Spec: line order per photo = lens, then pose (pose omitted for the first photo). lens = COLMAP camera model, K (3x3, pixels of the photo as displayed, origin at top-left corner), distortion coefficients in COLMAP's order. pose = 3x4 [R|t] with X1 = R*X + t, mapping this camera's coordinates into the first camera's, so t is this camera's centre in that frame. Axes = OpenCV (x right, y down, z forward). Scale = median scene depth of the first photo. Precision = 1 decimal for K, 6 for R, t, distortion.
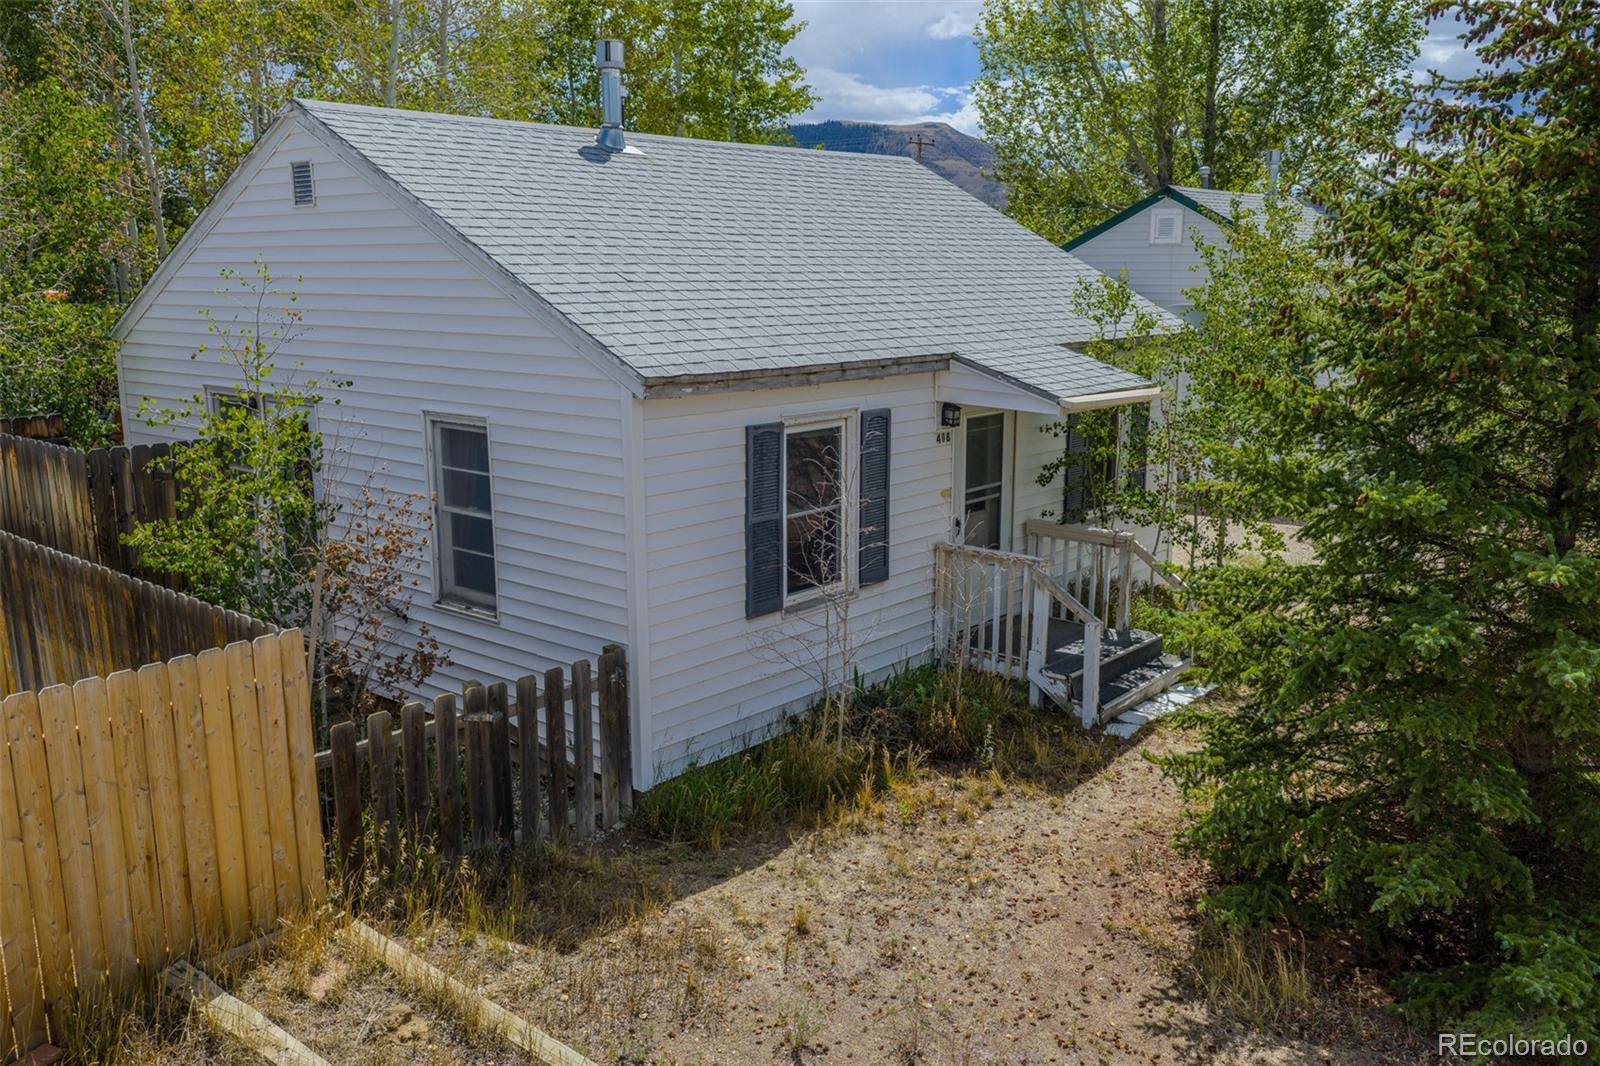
lens RADIAL K [[1285.6, 0, 800.0], [0, 1285.6, 533.0], [0, 0, 1]] dist [0.023238, 0.001928]
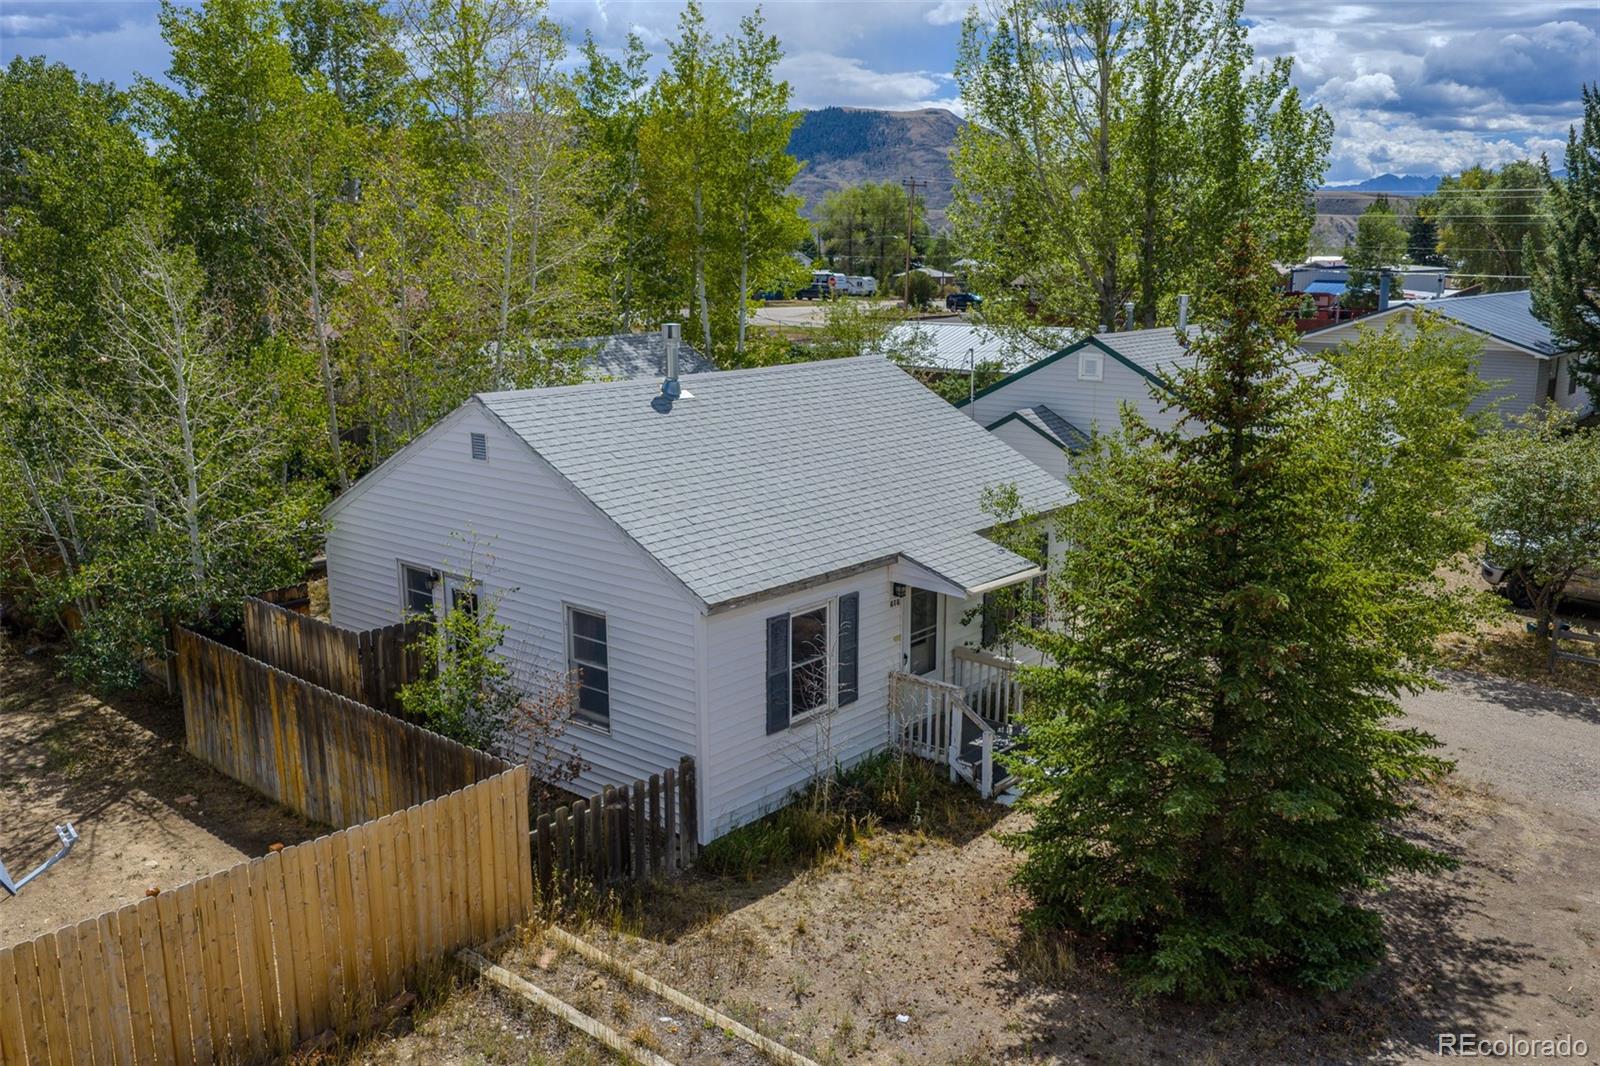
lens RADIAL K [[1285.7, 0, 800.0], [0, 1285.7, 533.0], [0, 0, 1]] dist [0.044688, 0.011356]
pose [[1.000000, 0.000328, -0.000517, 0.000492], [-0.000323, 0.999949, 0.010102, -0.212186], [0.000520, -0.010102, 0.999949, -0.636076]]
